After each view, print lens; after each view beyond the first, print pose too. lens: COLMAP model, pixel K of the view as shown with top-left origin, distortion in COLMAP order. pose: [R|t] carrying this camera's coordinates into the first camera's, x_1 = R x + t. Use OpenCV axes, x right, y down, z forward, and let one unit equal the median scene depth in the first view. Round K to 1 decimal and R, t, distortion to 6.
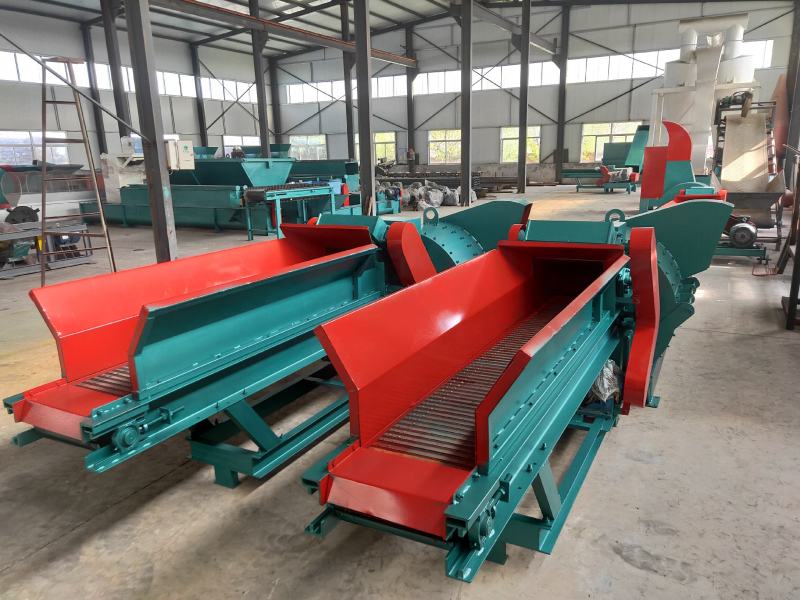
lens RADIAL K [[607.7, 0, 401.2], [0, 607.7, 301.9], [0, 0, 1]] dist [0.036888, -0.005459]
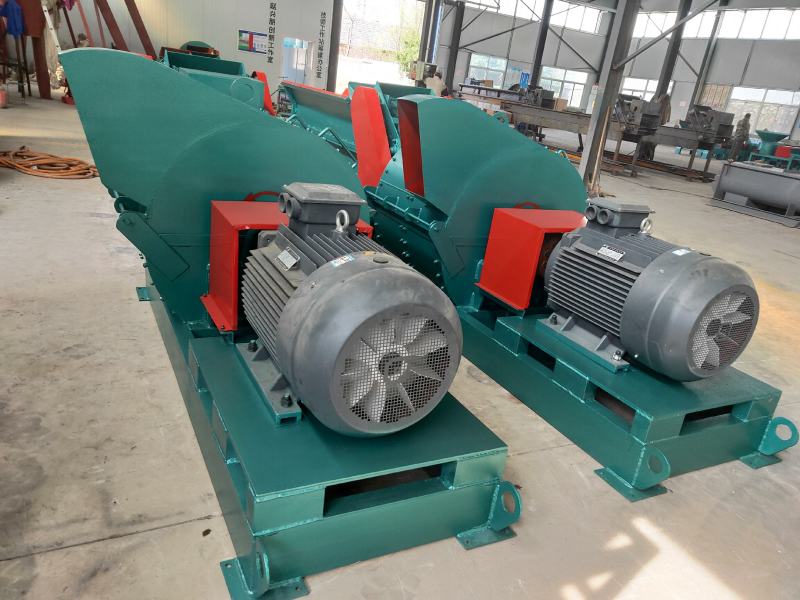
lens RADIAL K [[607.7, 0, 399.8], [0, 607.7, 300.9], [0, 0, 1]] dist [0.036888, -0.005459]
pose [[-0.573241, 0.233451, -0.785427, 0.791417], [-0.304986, 0.828890, 0.468962, -0.301109], [0.760512, 0.508372, -0.403955, 1.460815]]
